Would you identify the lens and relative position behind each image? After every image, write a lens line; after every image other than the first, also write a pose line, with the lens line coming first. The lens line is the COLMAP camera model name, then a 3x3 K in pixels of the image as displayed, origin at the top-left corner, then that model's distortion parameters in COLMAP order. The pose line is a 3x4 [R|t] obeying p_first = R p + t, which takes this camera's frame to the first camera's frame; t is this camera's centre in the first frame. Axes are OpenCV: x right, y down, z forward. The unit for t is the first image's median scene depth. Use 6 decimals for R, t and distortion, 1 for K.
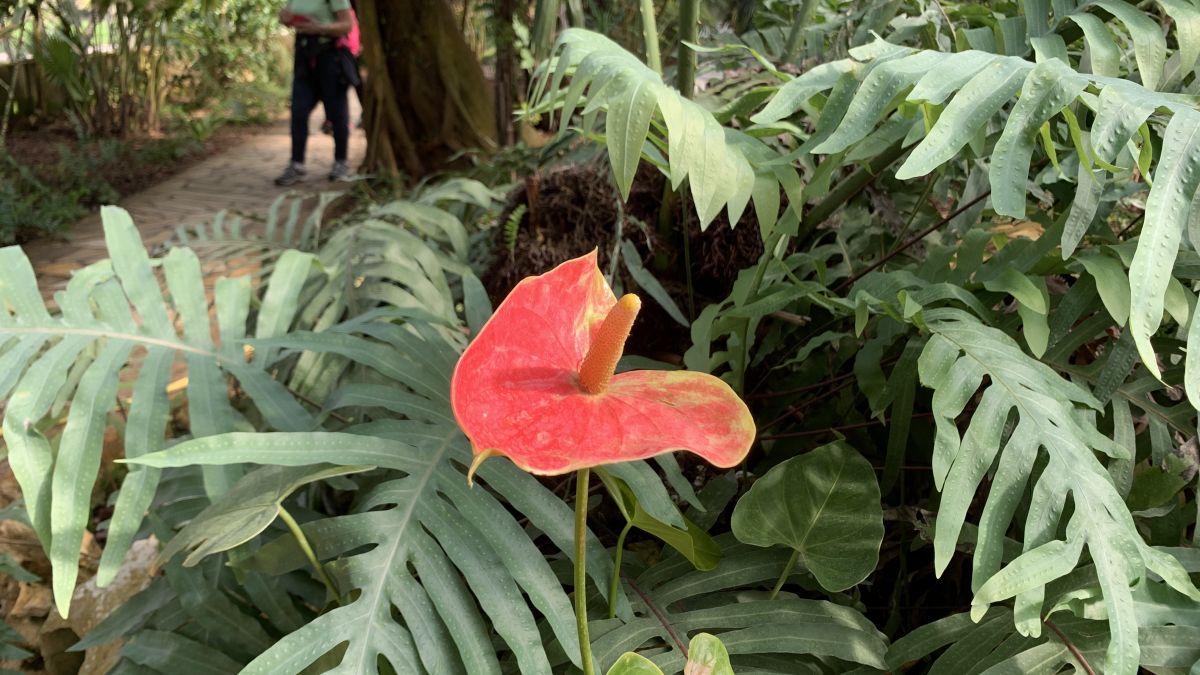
lens RADIAL K [[908.9, 0, 600.0], [0, 908.9, 337.5], [0, 0, 1]] dist [-0.000582, -0.005152]
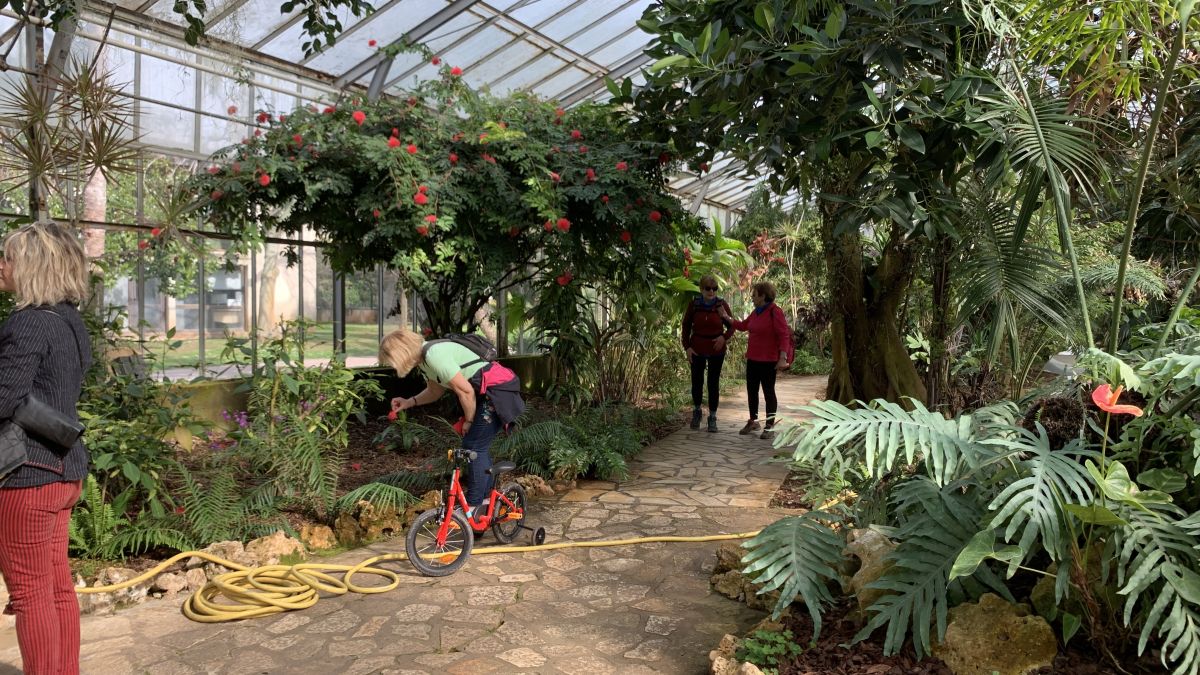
lens RADIAL K [[908.9, 0, 600.0], [0, 908.9, 337.5], [0, 0, 1]] dist [-0.000582, -0.005152]
pose [[0.934173, 0.020135, -0.356252, -0.650931], [-0.133052, 0.946056, -0.295423, 1.162351], [0.331086, 0.323376, 0.886459, -3.505558]]
